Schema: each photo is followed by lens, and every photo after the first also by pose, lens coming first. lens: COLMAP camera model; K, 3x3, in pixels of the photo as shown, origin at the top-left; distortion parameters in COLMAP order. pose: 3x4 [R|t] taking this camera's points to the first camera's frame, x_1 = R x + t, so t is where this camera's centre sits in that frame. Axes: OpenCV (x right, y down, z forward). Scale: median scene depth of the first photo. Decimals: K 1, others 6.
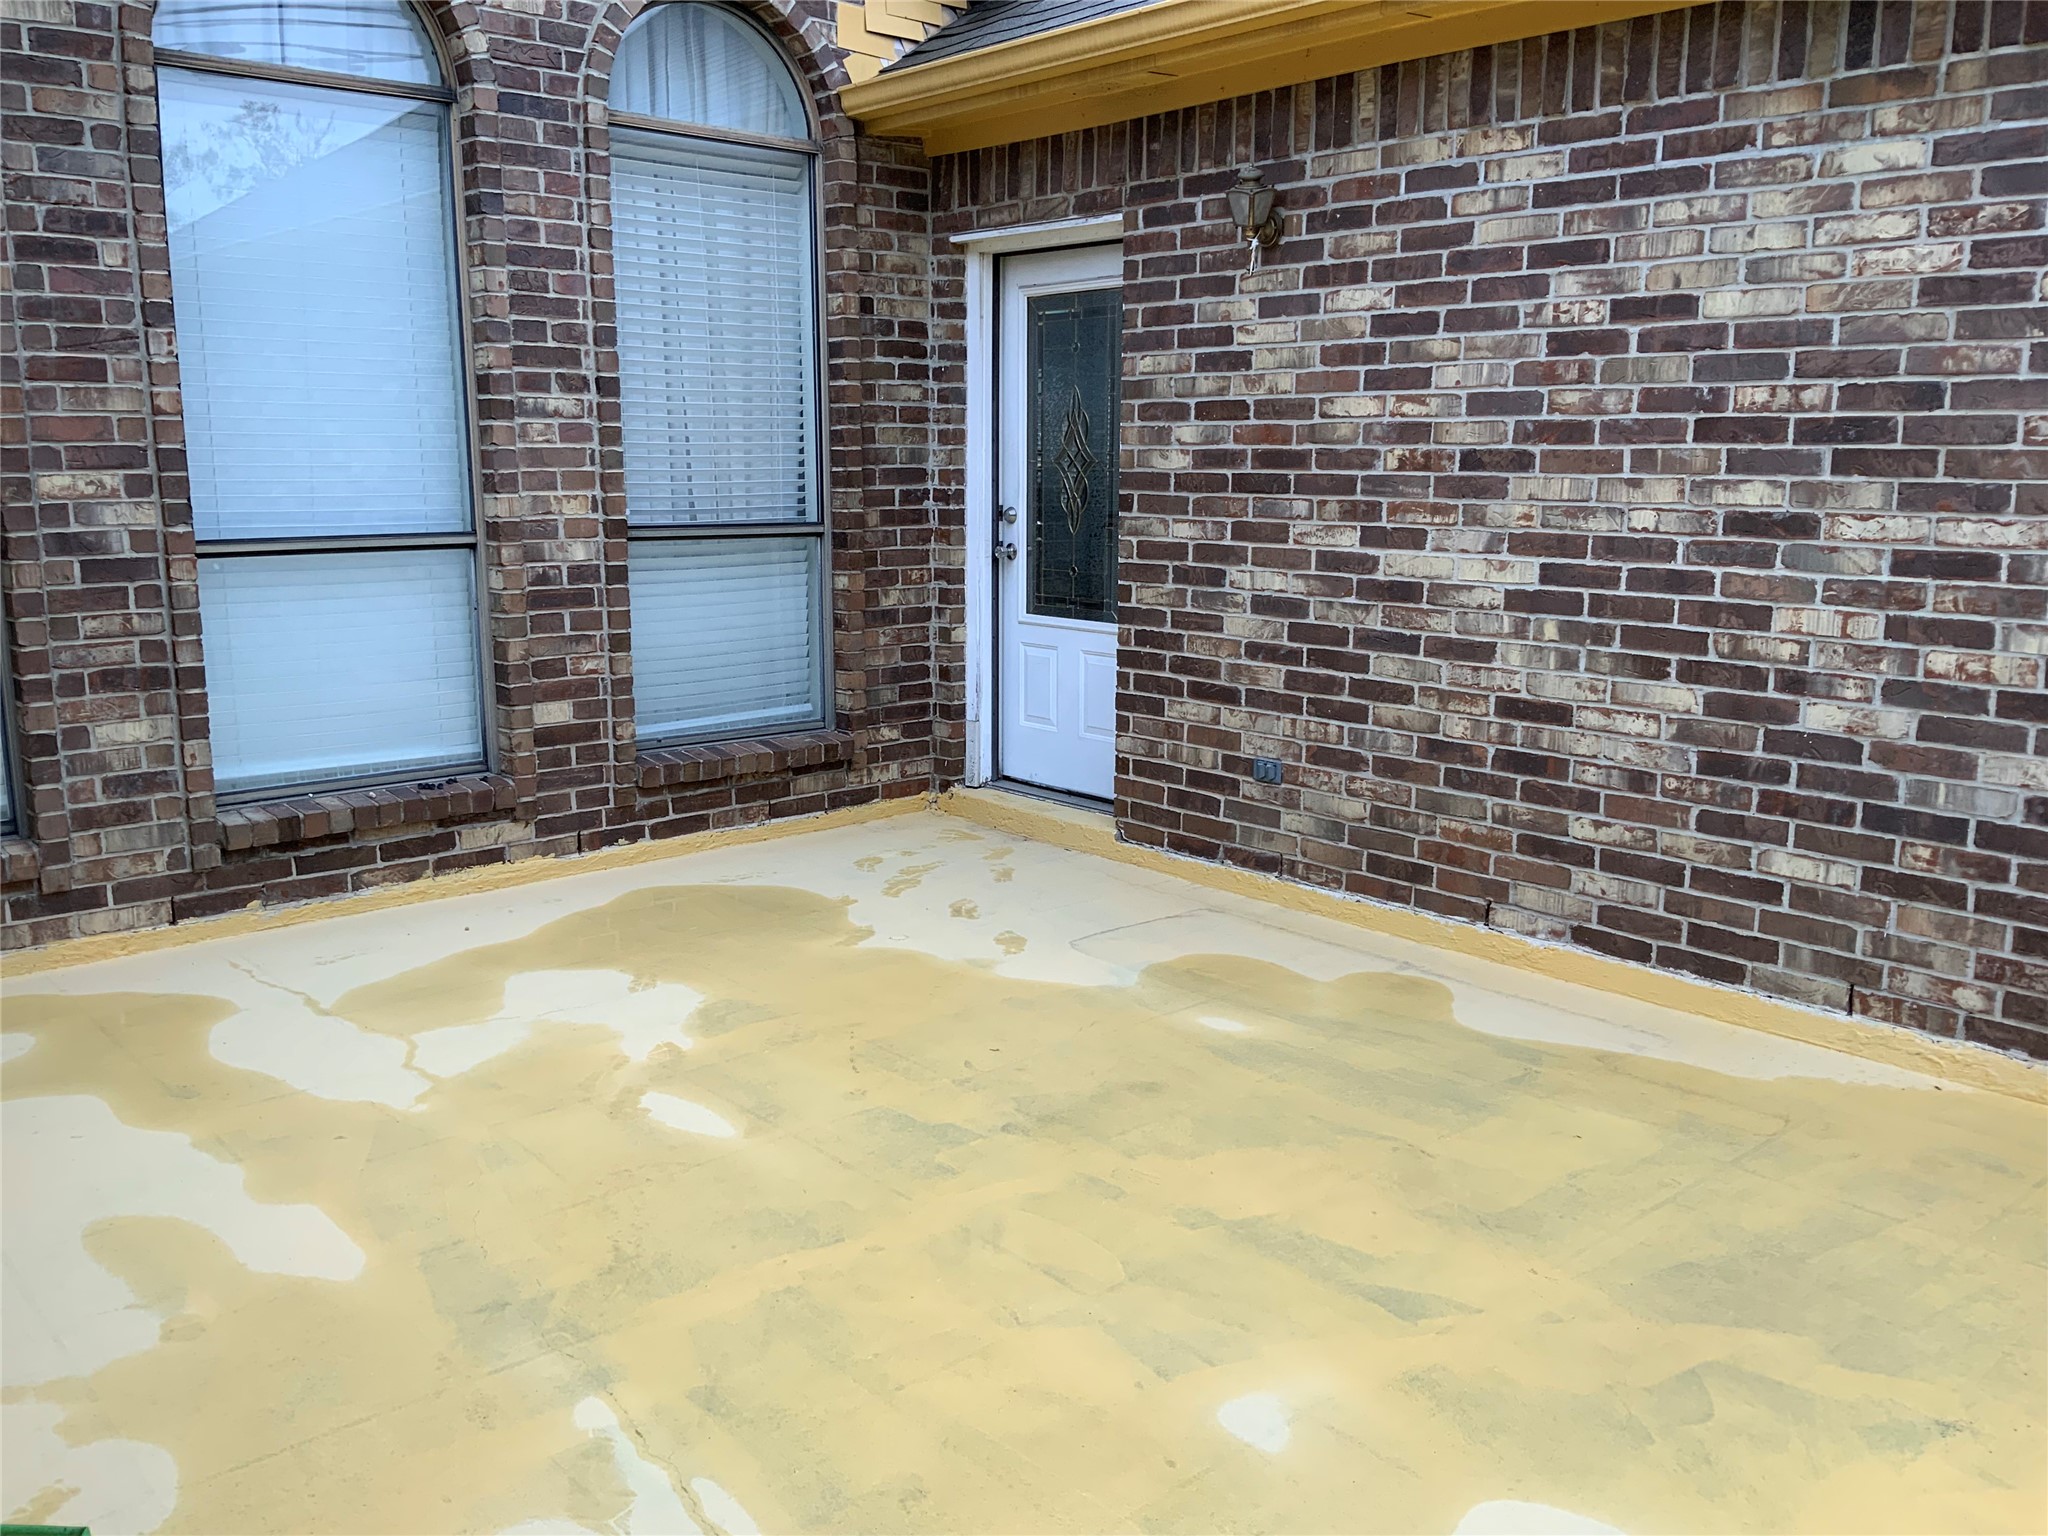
lens RADIAL K [[1712.1, 0, 1028.3], [0, 1712.1, 772.3], [0, 0, 1]] dist [0.135106, -0.271986]
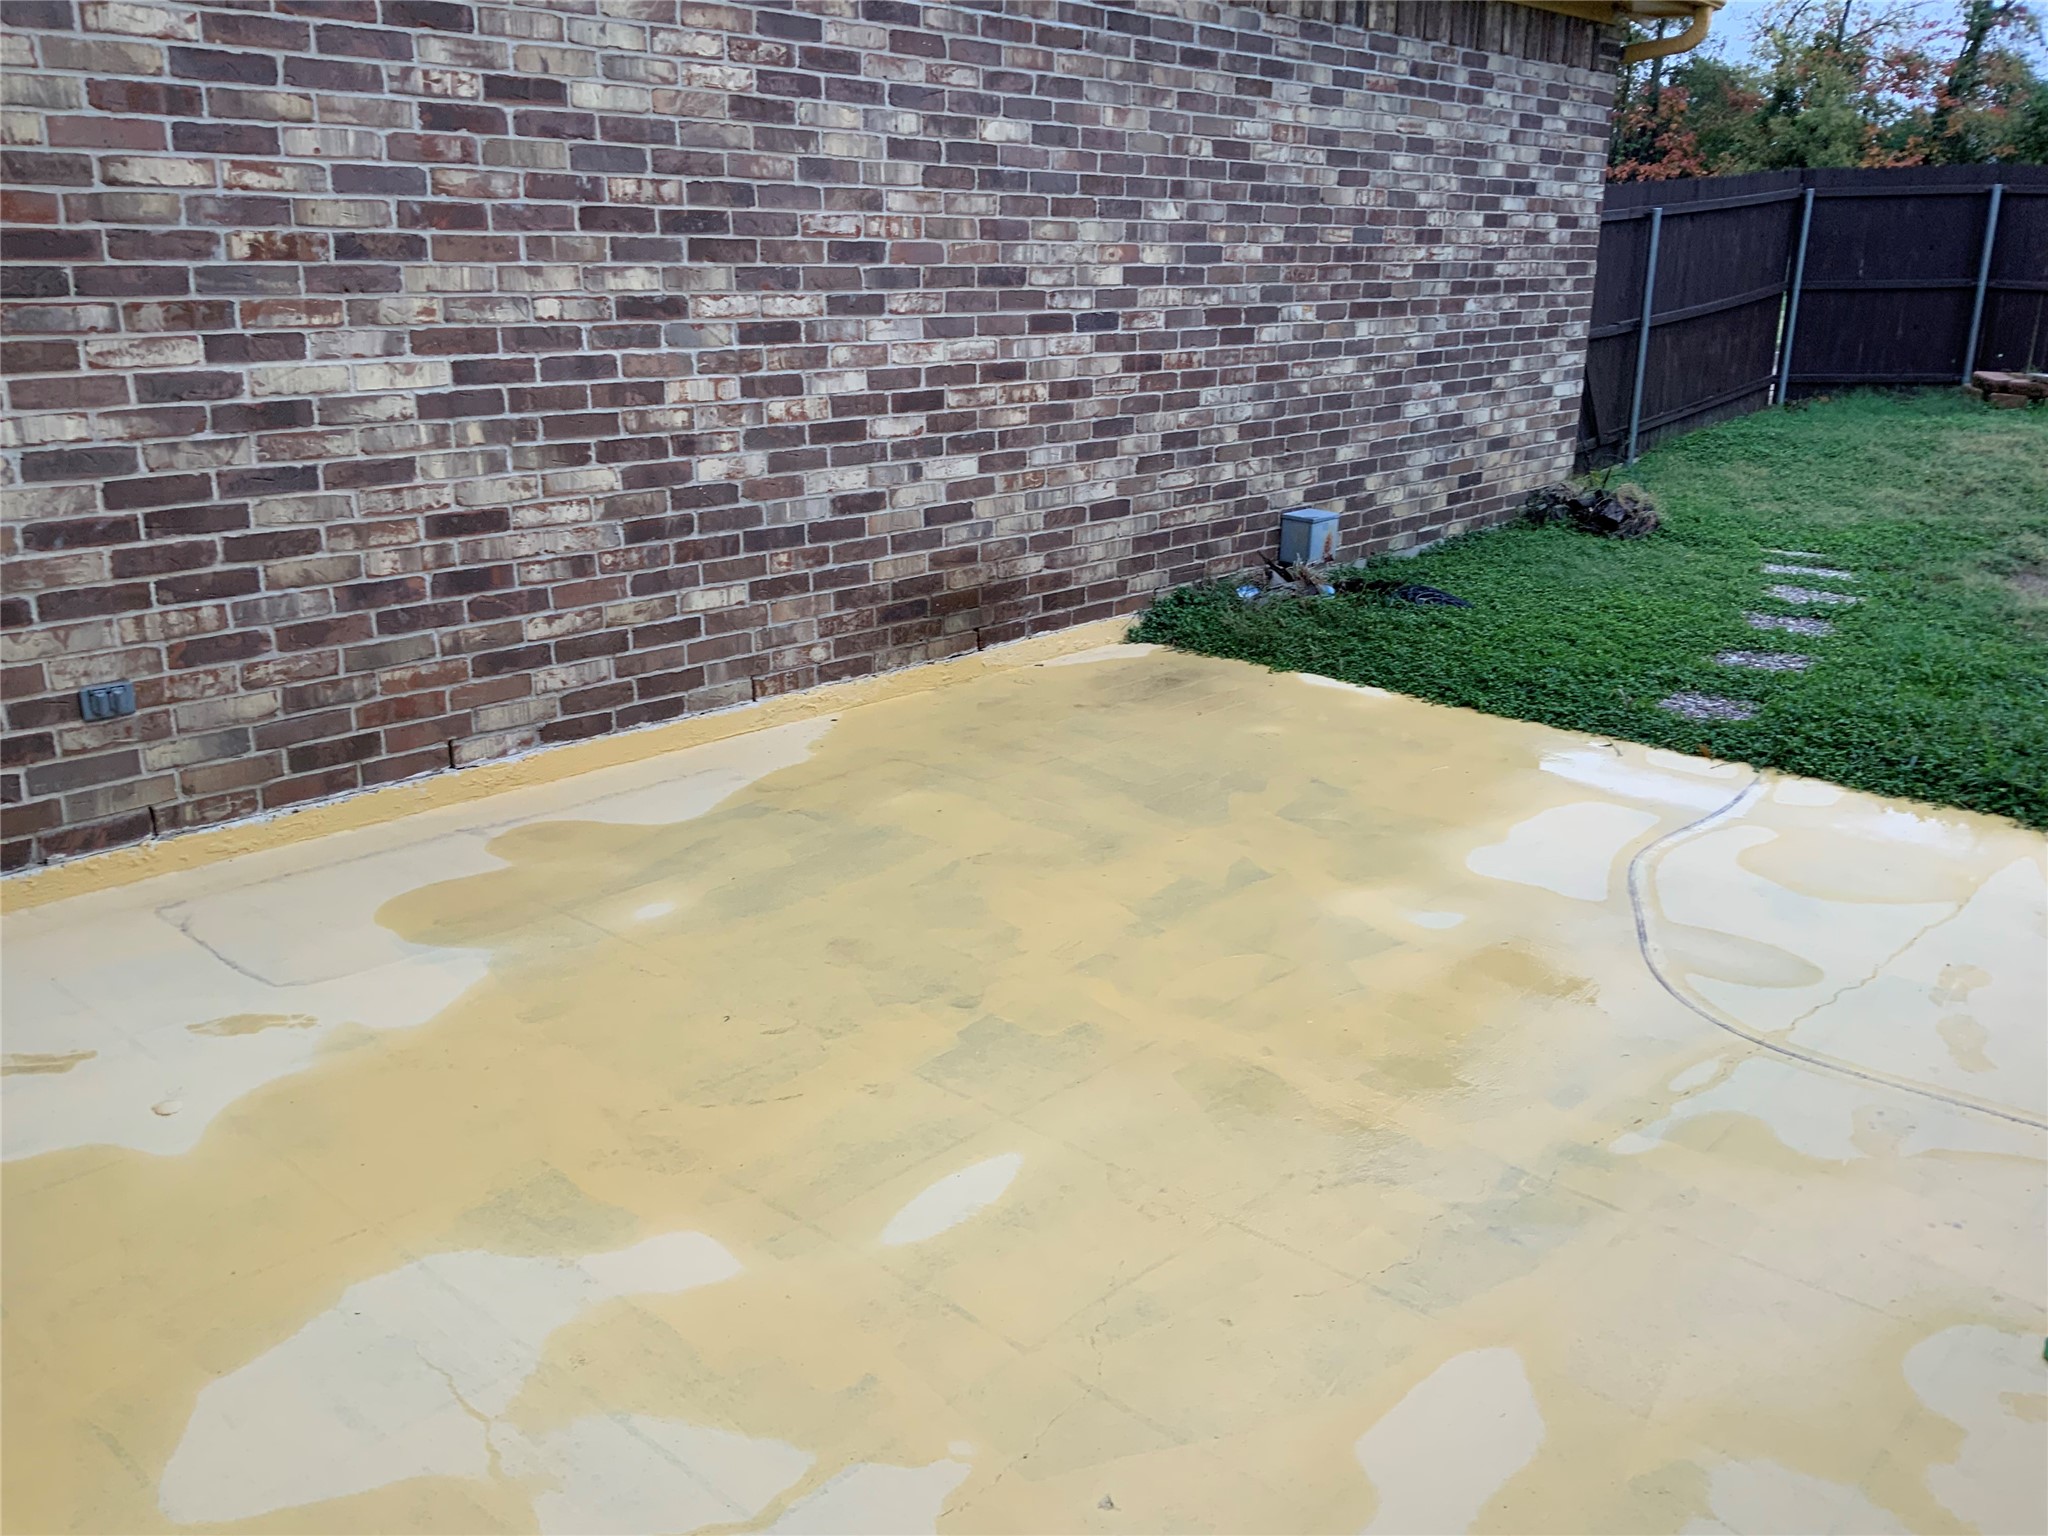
lens RADIAL K [[1712.1, 0, 1028.3], [0, 1712.1, 772.3], [0, 0, 1]] dist [0.135106, -0.271986]
pose [[-0.113609, -0.296455, 0.948266, -0.688260], [0.171394, 0.934288, 0.312619, -0.154621], [-0.978630, 0.198043, -0.055333, 0.801060]]
